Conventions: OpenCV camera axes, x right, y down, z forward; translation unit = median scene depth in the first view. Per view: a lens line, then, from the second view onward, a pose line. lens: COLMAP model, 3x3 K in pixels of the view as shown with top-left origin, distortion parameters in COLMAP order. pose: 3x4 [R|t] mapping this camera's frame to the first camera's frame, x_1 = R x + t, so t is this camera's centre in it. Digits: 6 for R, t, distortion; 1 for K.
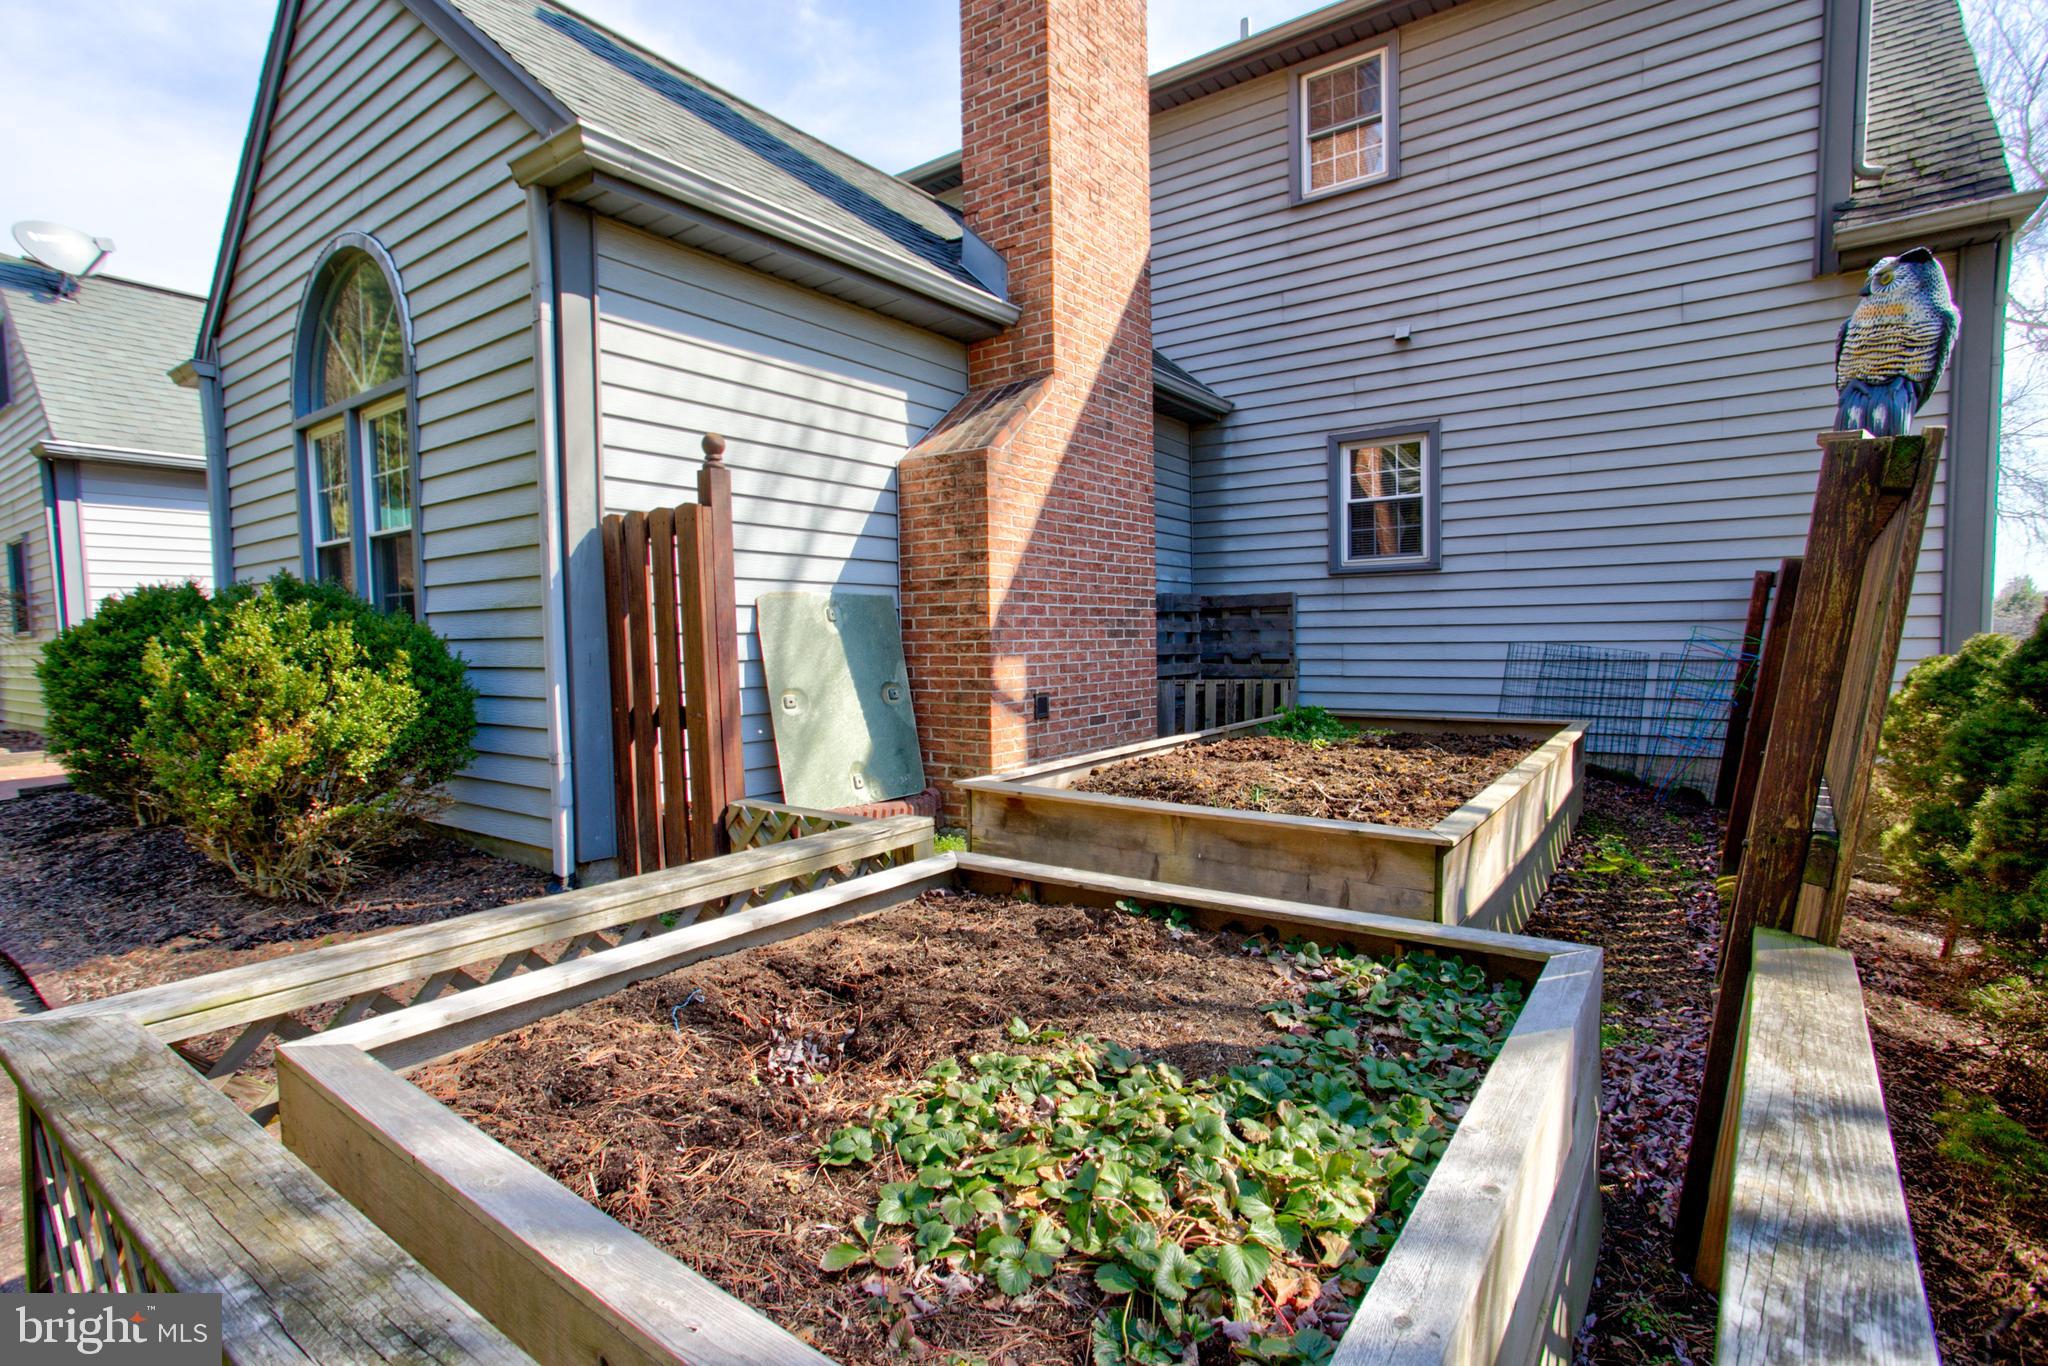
lens RADIAL K [[1004.7, 0, 1009.0], [0, 1004.7, 692.4], [0, 0, 1]] dist [-0.067277, 0.051771]
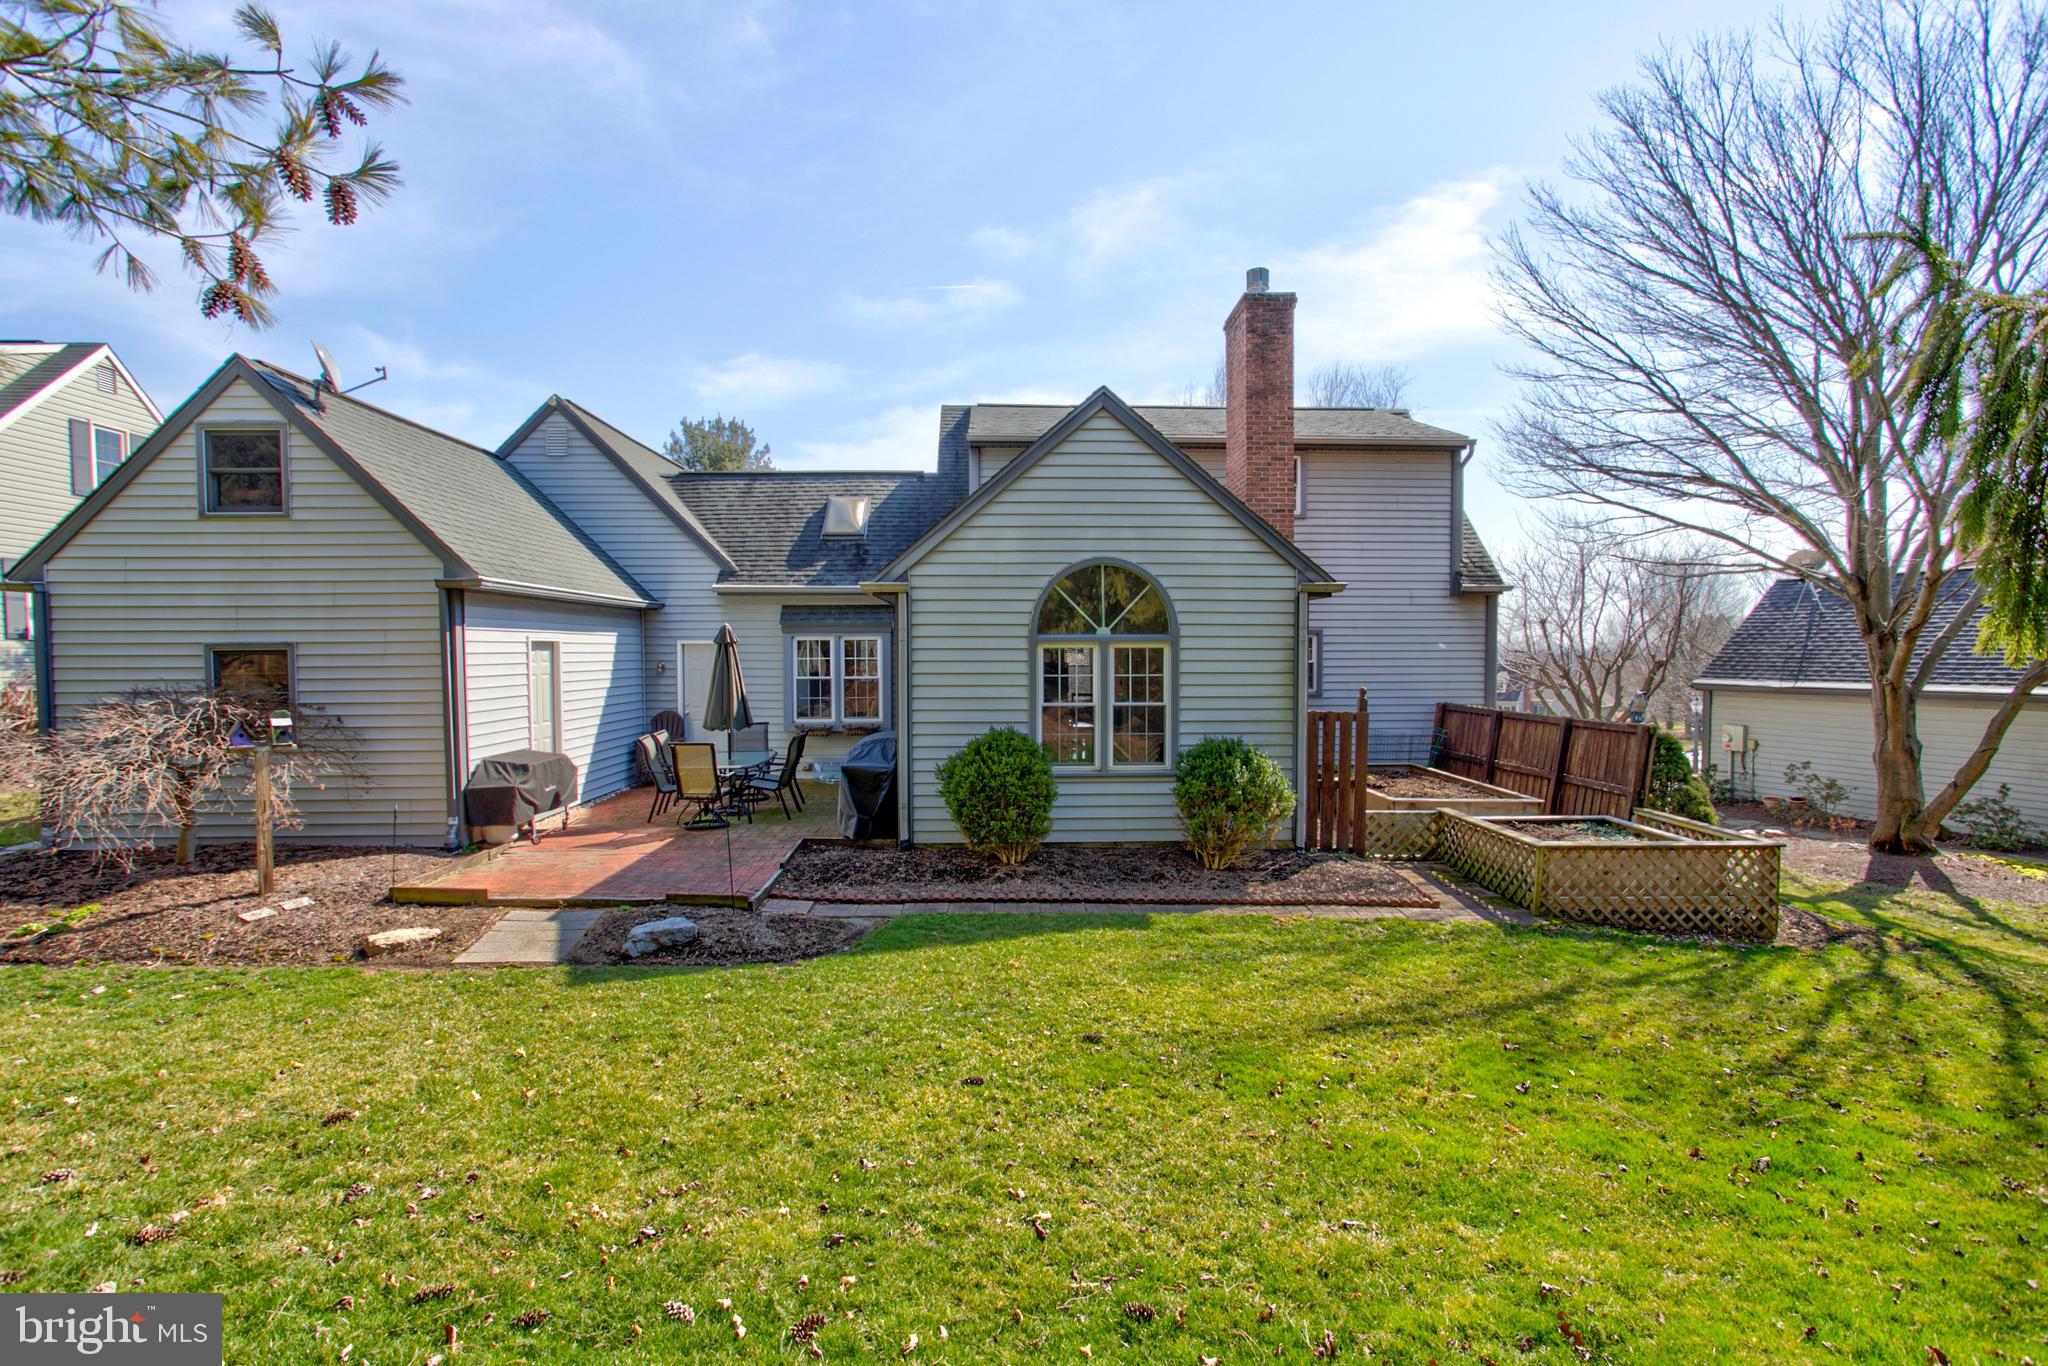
lens RADIAL K [[984.9, 0, 1024.0], [0, 984.9, 683.0], [0, 0, 1]] dist [-0.031108, -0.000146]
pose [[0.781248, -0.003527, 0.624211, -1.891775], [0.024282, 0.999399, -0.024744, -0.149012], [-0.623749, 0.034488, 0.780864, -0.390385]]
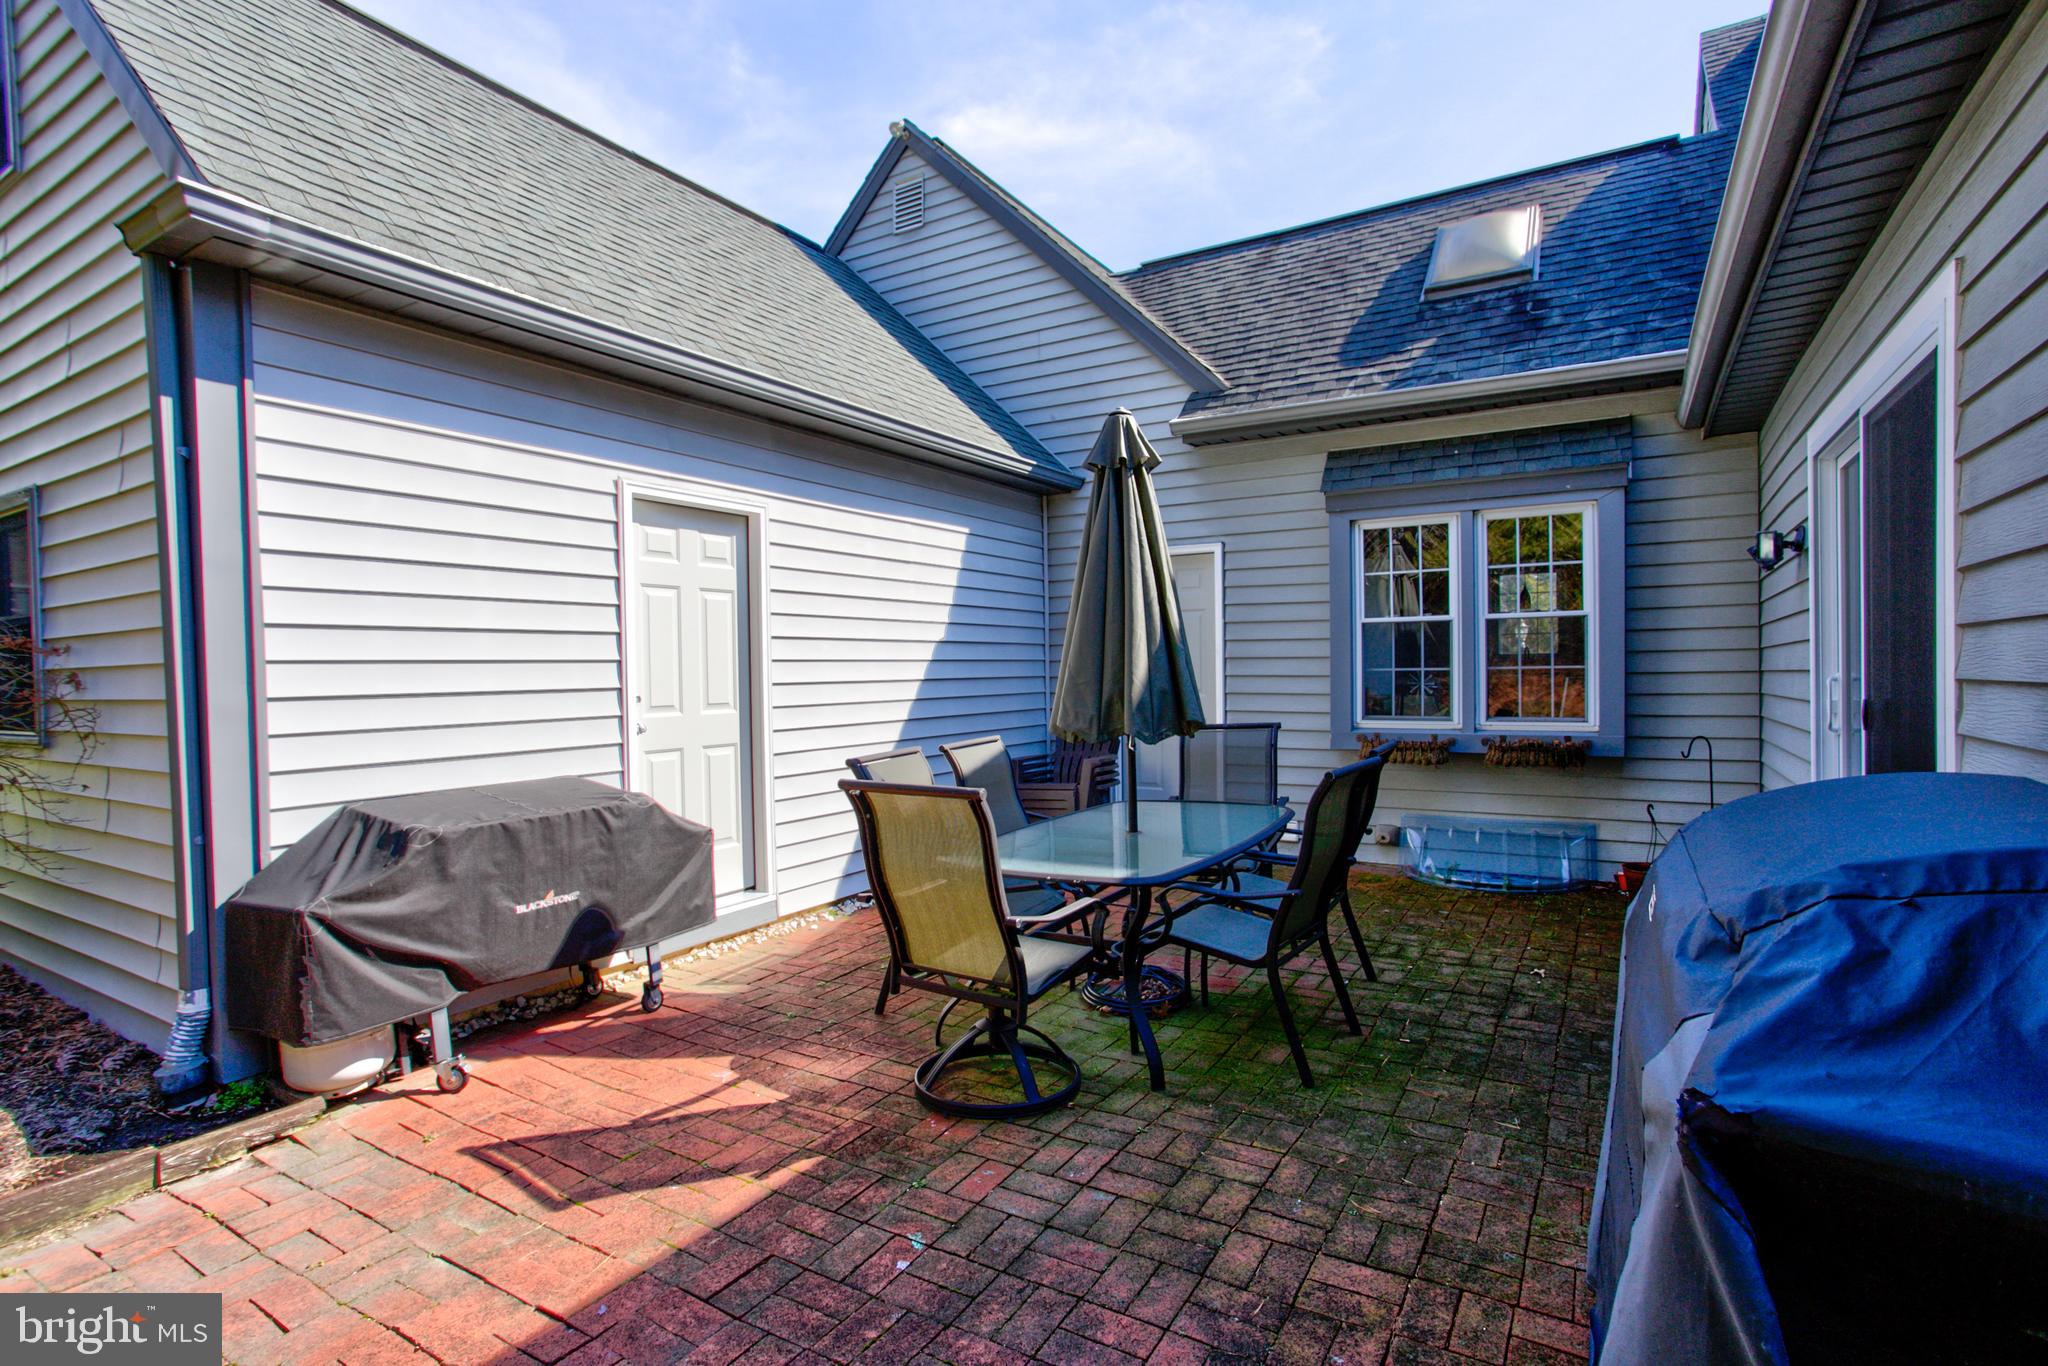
lens RADIAL K [[984.9, 0, 1024.0], [0, 984.9, 683.0], [0, 0, 1]] dist [-0.031108, -0.000146]
pose [[0.995319, 0.004166, 0.096557, -1.170361], [0.000261, 0.998951, -0.045788, -0.122999], [-0.096647, 0.045599, 0.994274, 1.067335]]
